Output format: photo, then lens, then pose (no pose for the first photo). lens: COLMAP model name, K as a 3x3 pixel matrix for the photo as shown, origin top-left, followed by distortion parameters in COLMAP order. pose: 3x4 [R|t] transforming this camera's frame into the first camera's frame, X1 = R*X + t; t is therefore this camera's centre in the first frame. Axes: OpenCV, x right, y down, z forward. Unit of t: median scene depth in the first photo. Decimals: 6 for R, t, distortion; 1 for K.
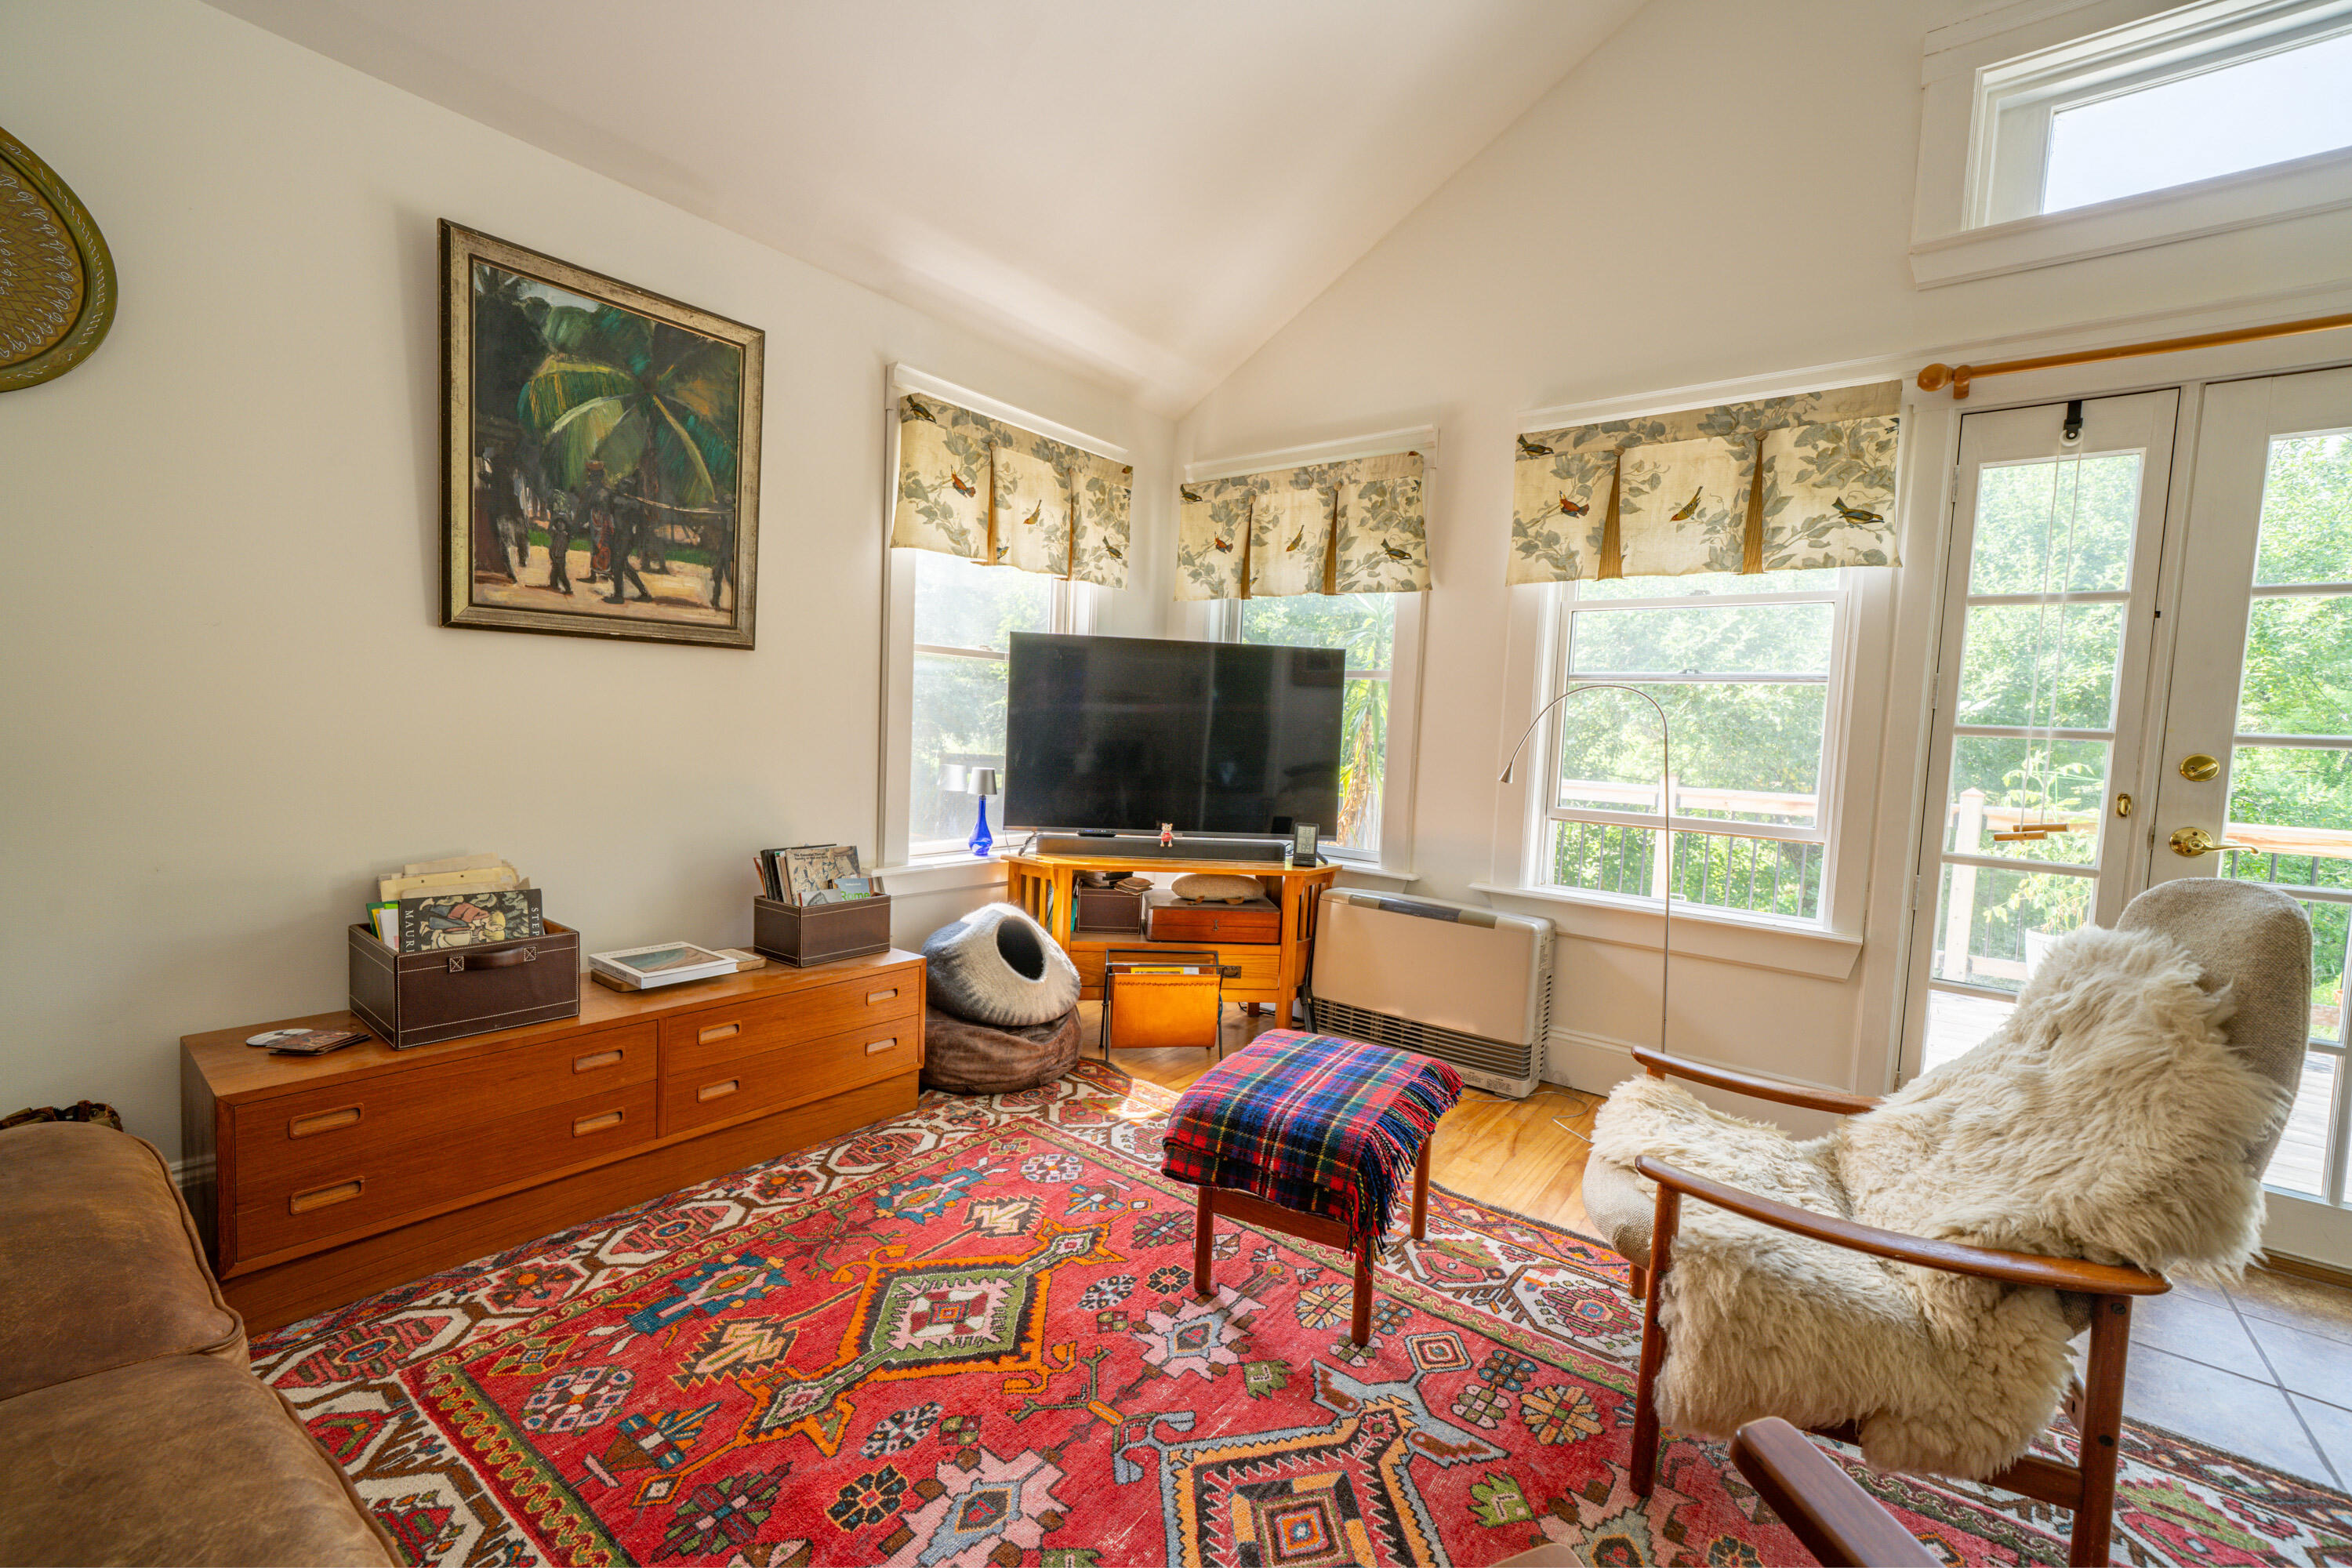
lens RADIAL K [[972.3, 0, 1166.7], [0, 972.3, 785.3], [0, 0, 1]] dist [-0.003921, 0.003848]
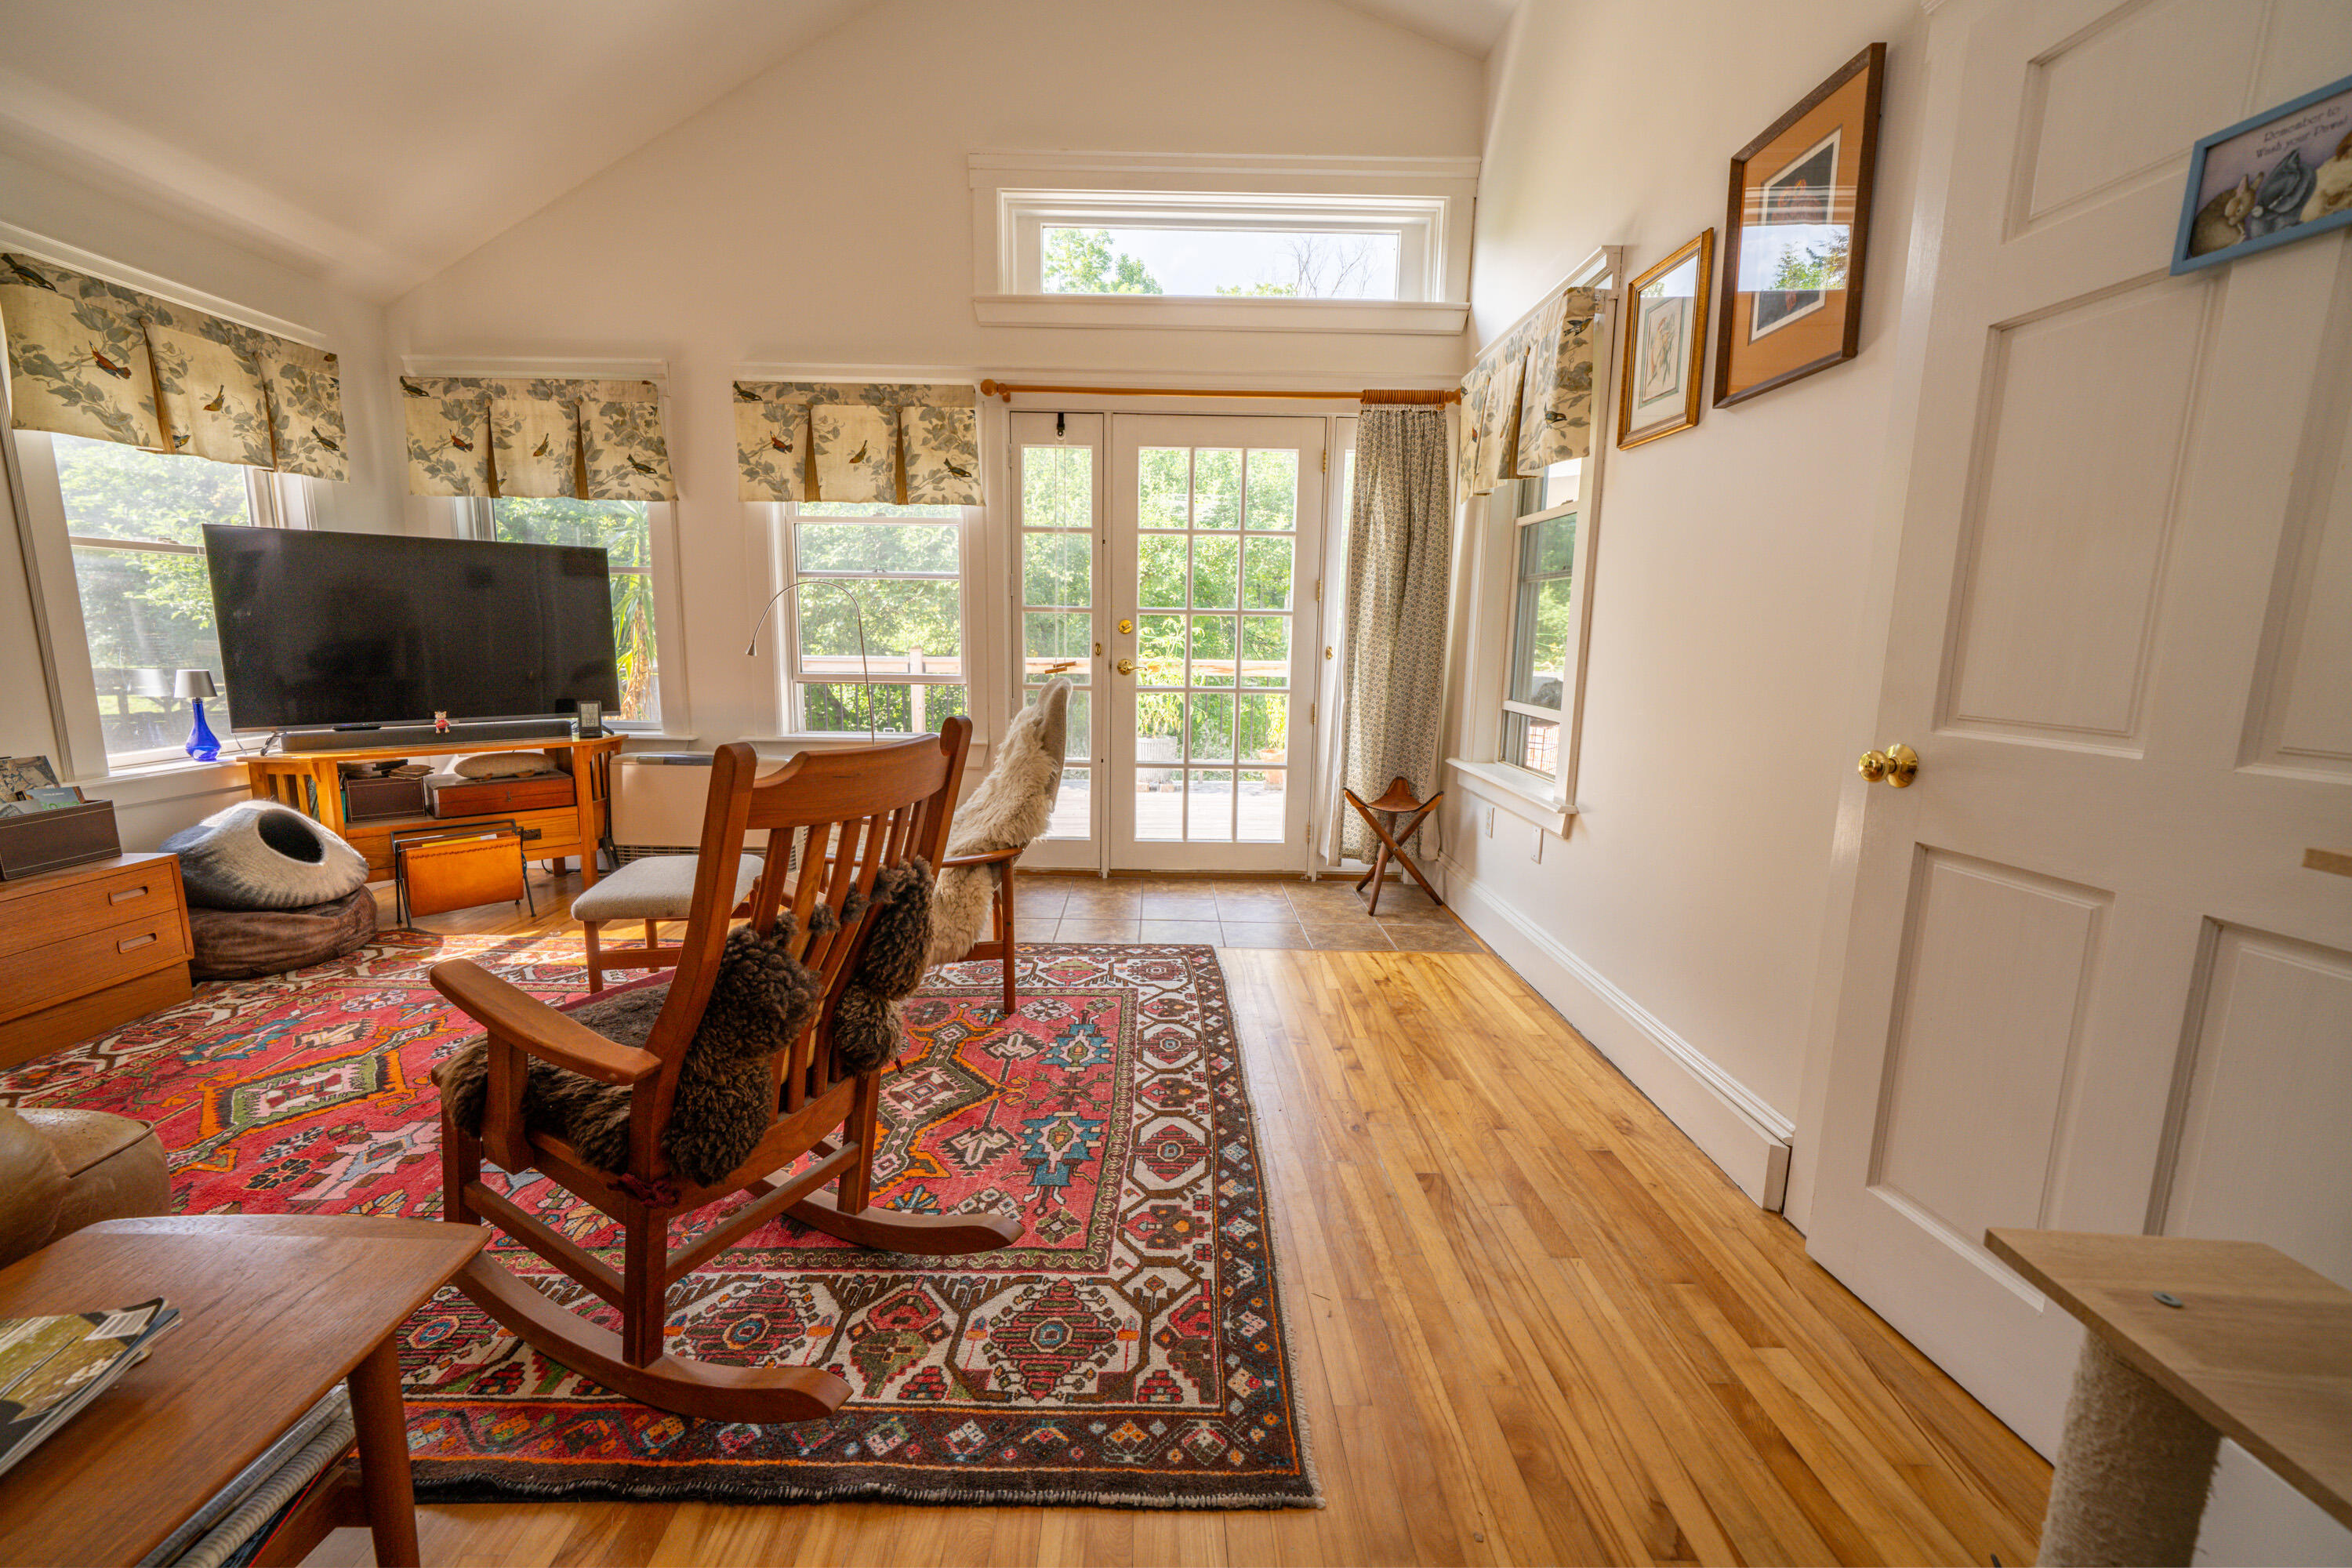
lens RADIAL K [[972.3, 0, 1166.7], [0, 972.3, 785.3], [0, 0, 1]] dist [-0.003921, 0.003848]
pose [[0.786252, -0.131432, 0.603766, -0.030237], [0.059832, 0.988719, 0.137316, 0.022736], [-0.615002, -0.071840, 0.785246, -0.384371]]
